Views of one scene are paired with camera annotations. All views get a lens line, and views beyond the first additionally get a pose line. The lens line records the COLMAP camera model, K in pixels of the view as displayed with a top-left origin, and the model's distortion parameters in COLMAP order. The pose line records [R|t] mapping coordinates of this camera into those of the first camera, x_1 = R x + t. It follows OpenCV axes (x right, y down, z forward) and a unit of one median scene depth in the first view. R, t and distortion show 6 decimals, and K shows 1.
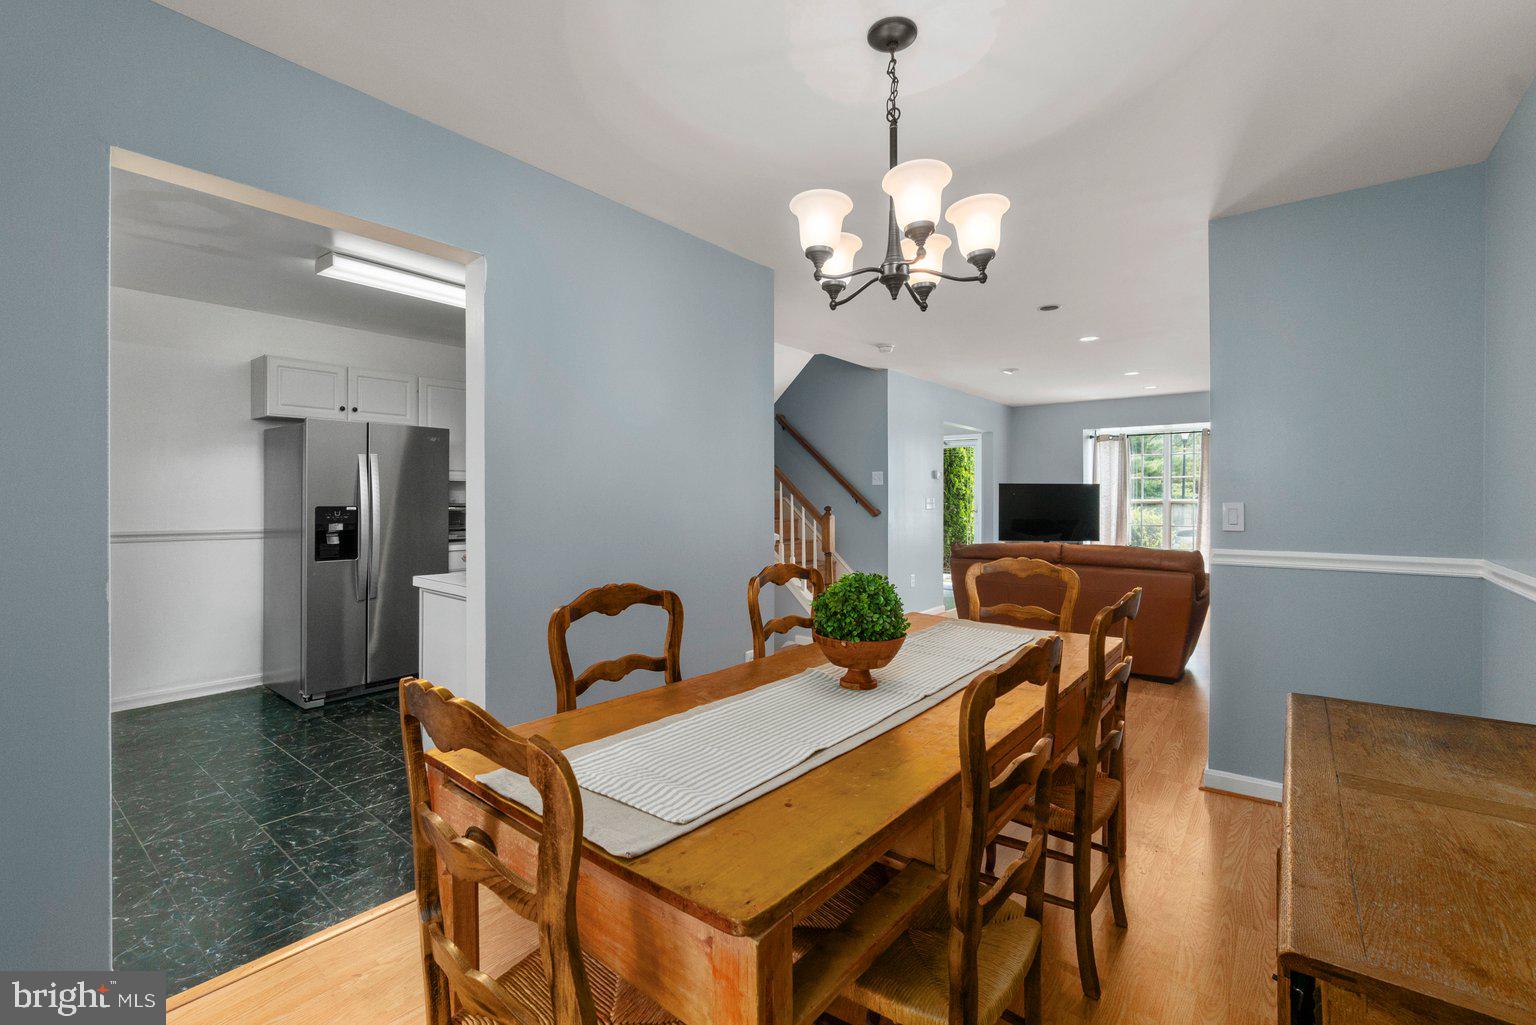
lens RADIAL K [[676.0, 0, 772.1], [0, 676.0, 505.4], [0, 0, 1]] dist [-0.000521, 0.000213]
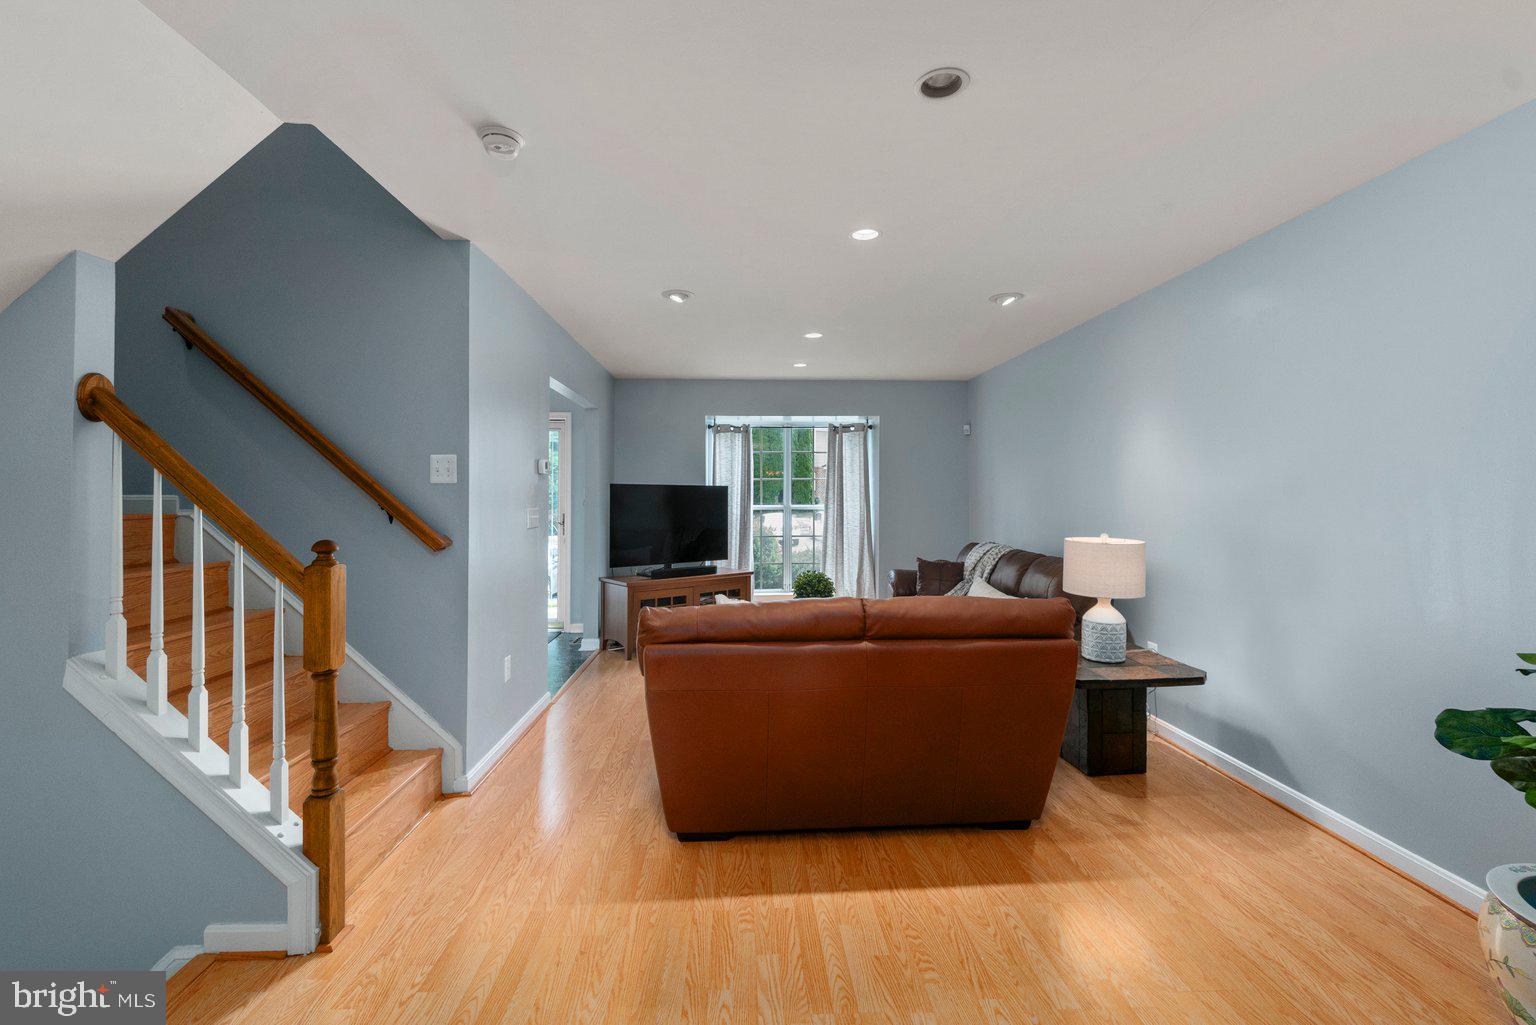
lens RADIAL K [[666.8, 0, 765.7], [0, 666.8, 499.2], [0, 0, 1]] dist [-0.001107, 0.000645]
pose [[0.763566, 0.007109, 0.645690, 0.028213], [-0.005478, 0.999975, -0.004531, -0.018139], [-0.645706, -0.000078, 0.763586, 0.500561]]
